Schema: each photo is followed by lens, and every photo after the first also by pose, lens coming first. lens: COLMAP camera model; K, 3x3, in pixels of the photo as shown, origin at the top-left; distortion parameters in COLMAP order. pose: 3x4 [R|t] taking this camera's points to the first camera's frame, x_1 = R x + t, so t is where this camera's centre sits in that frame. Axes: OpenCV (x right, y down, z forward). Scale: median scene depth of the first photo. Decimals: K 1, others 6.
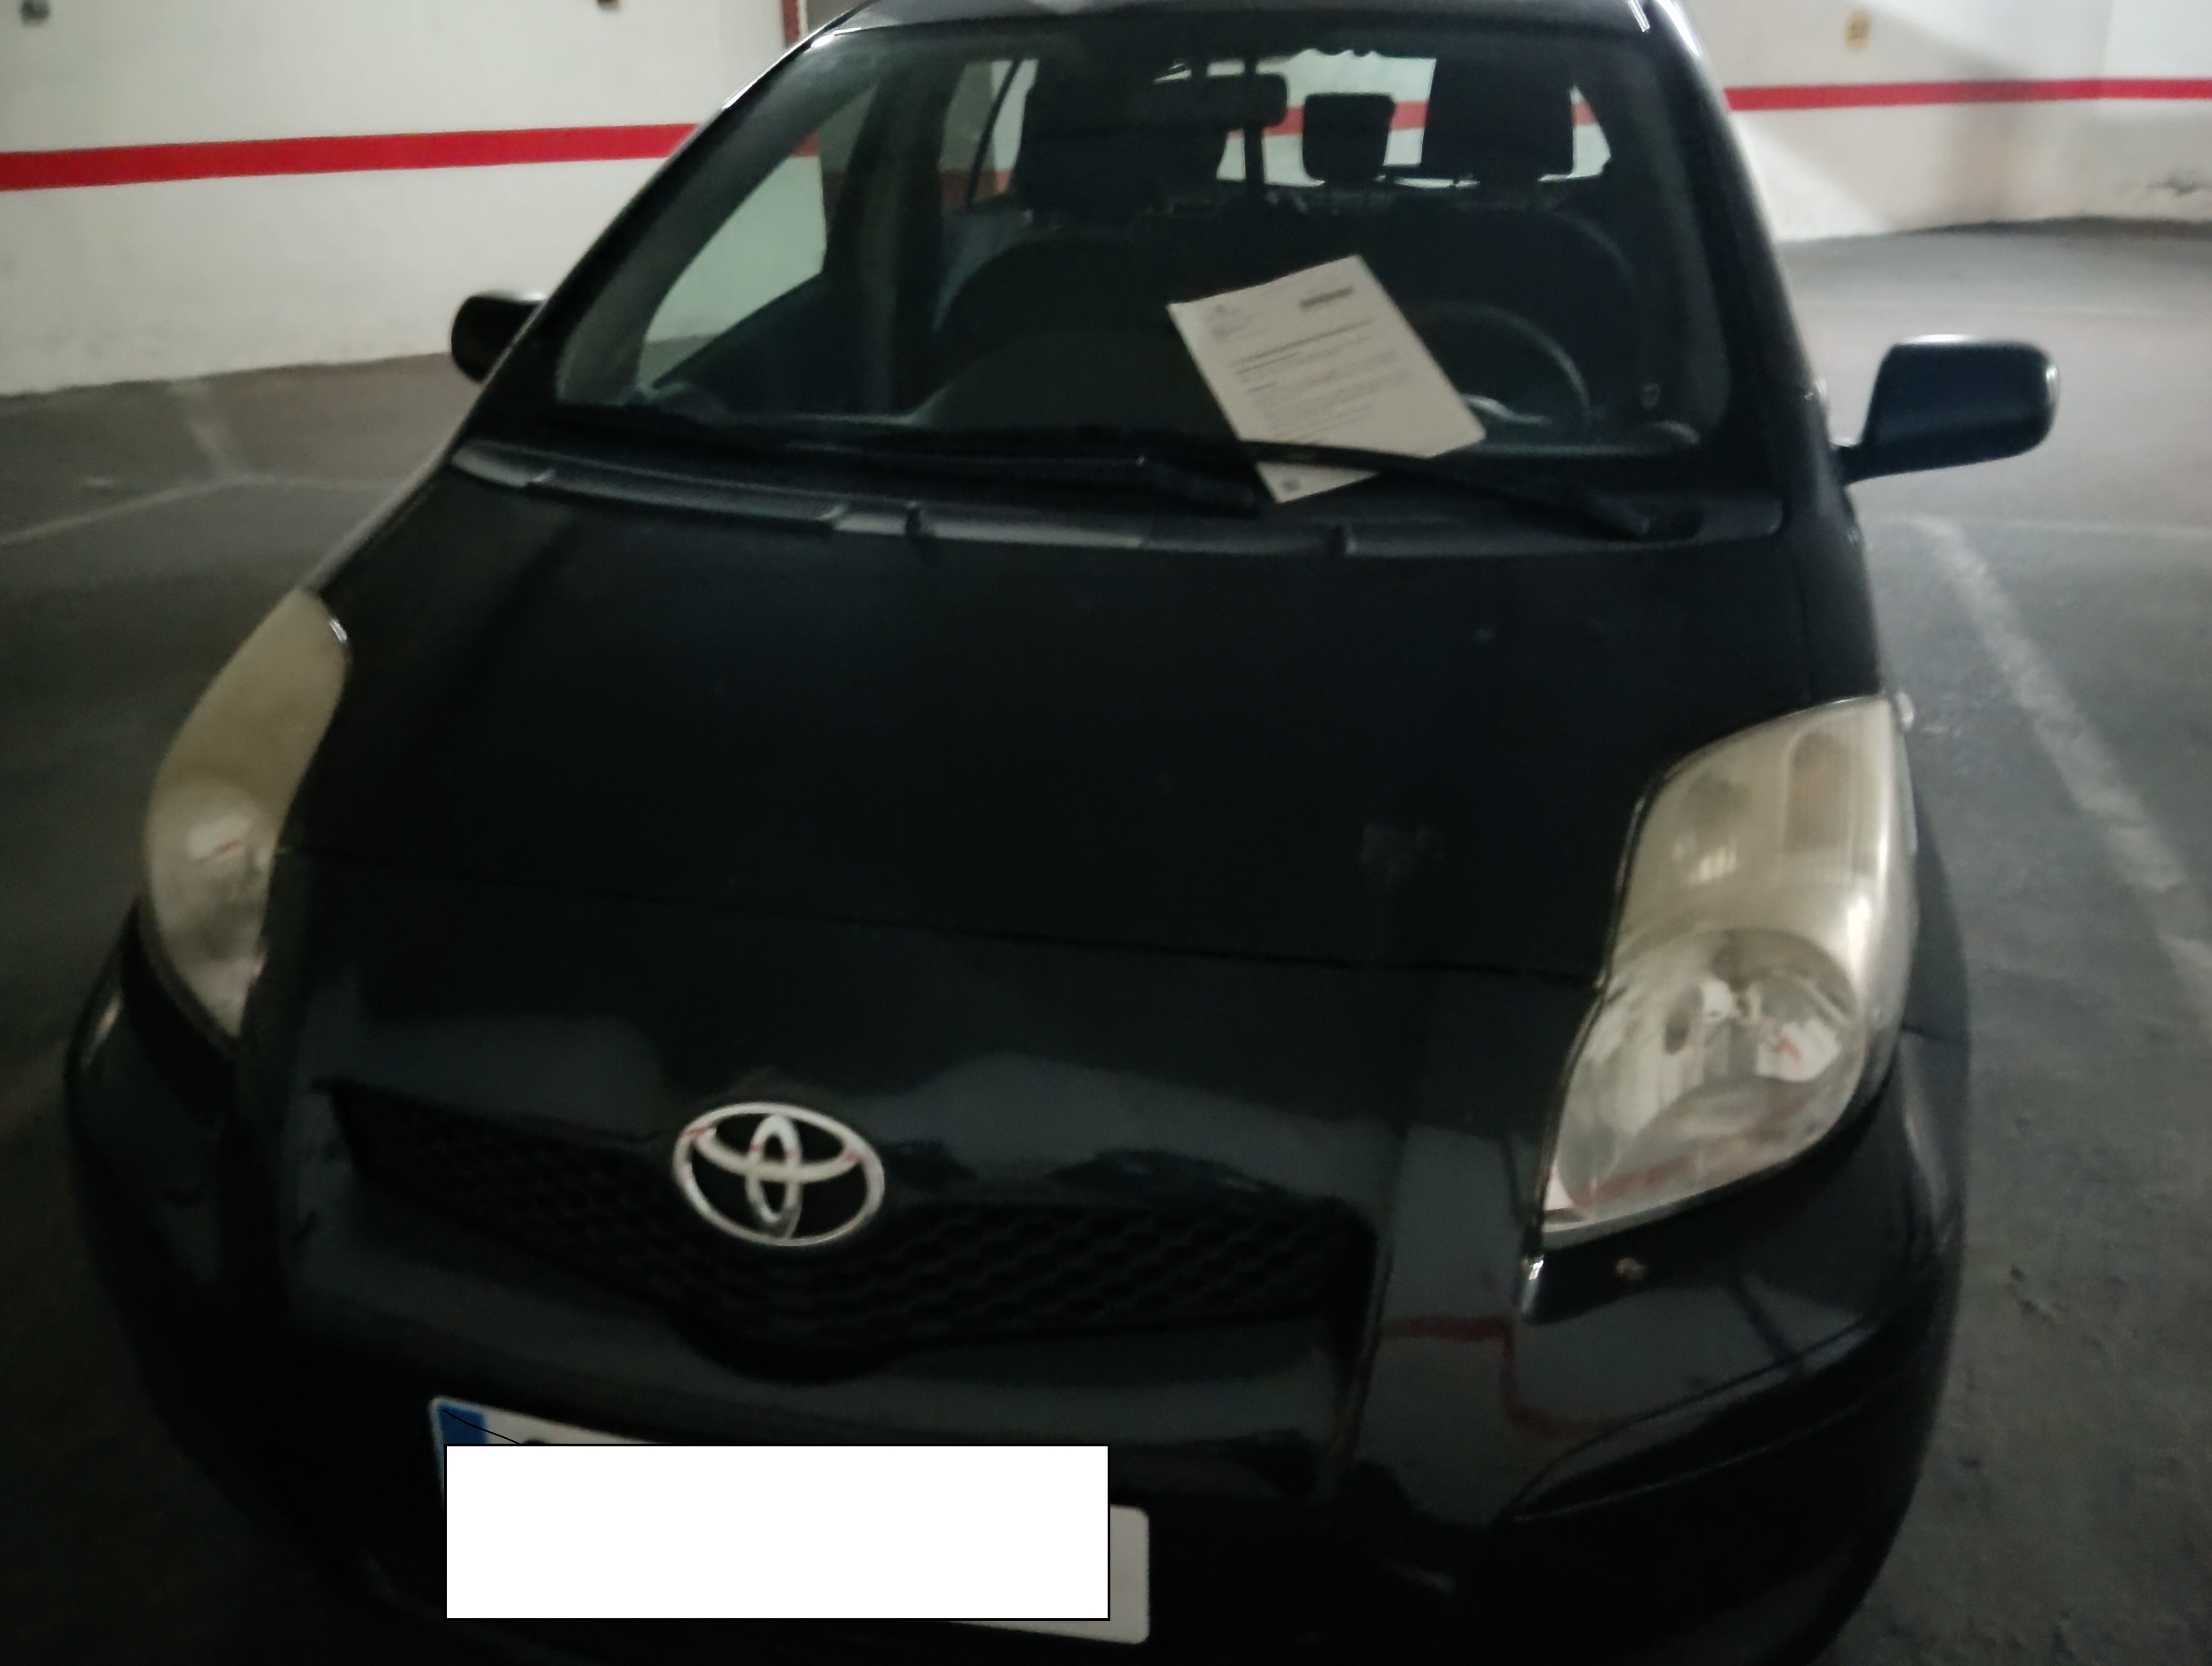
lens RADIAL K [[1823.8, 0, 1109.5], [0, 1823.8, 797.4], [0, 0, 1]] dist [0.101906, -0.174586]
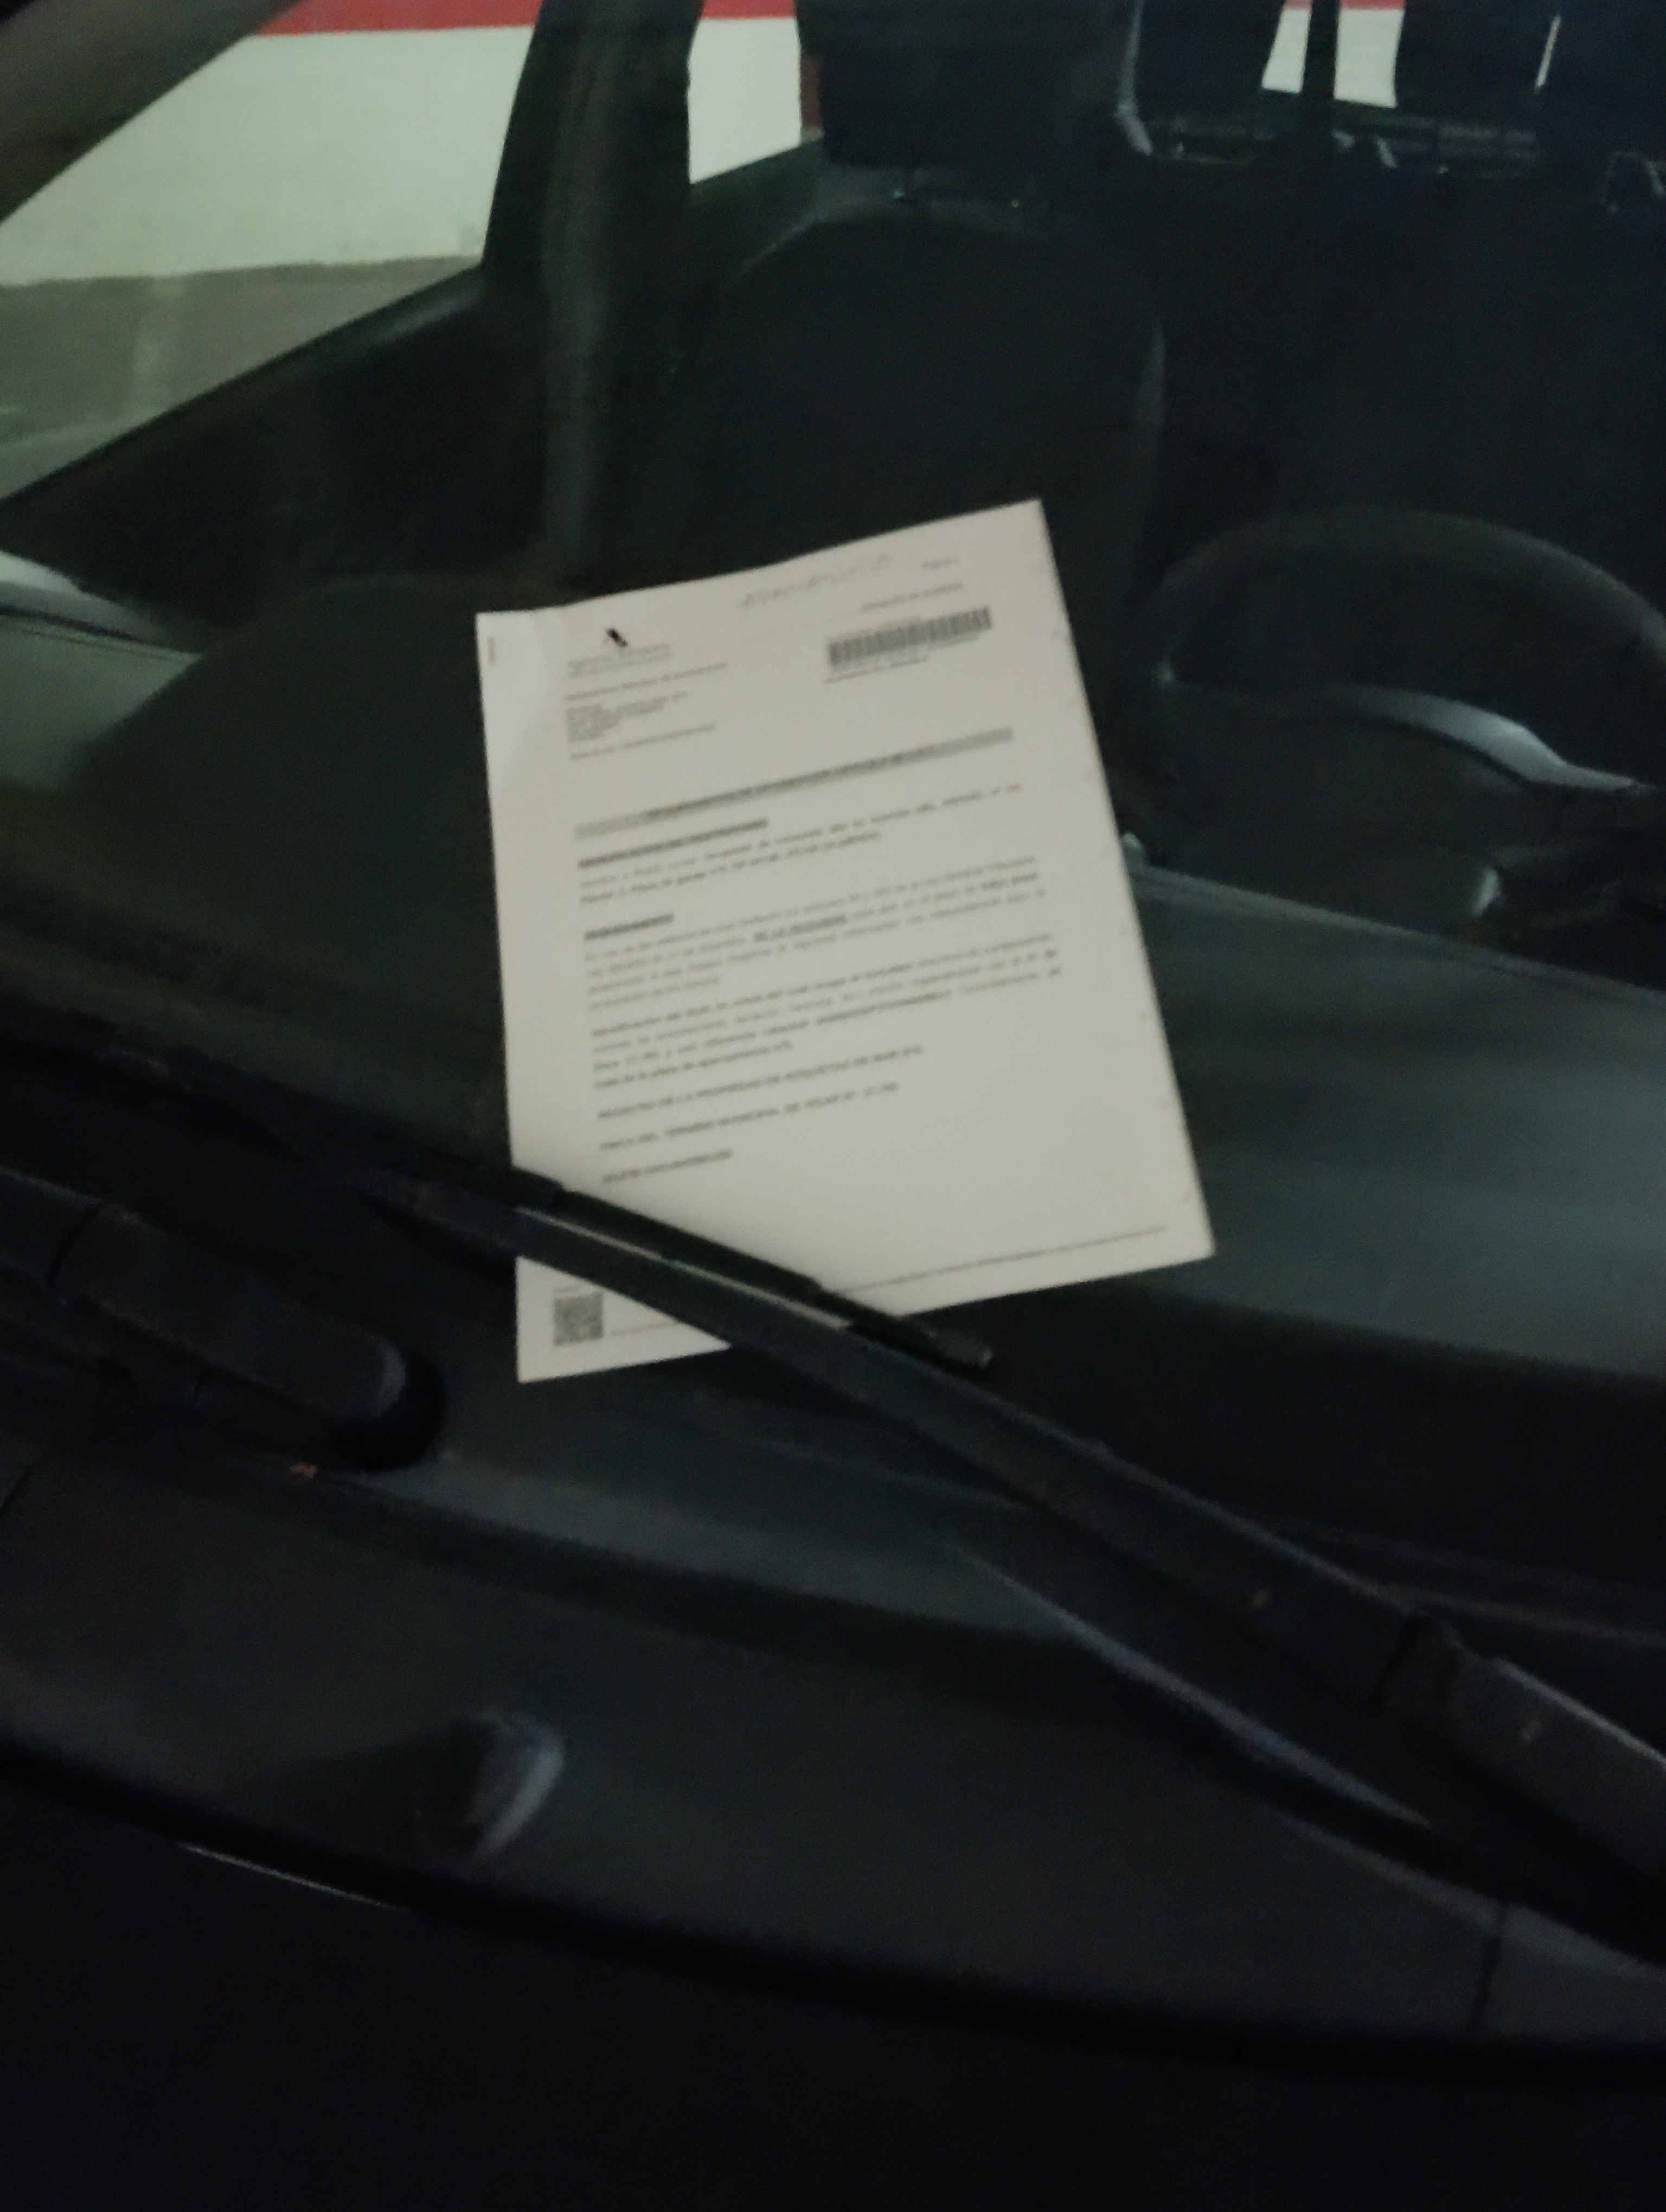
lens RADIAL K [[1823.8, 0, 833.0], [0, 1823.8, 1106.0], [0, 0, 1]] dist [0.101906, -0.174586]
pose [[0.961729, 0.149828, -0.229410, 0.195817], [-0.097990, 0.969953, 0.222688, -0.263391], [0.255882, -0.191686, 0.947513, 0.665923]]
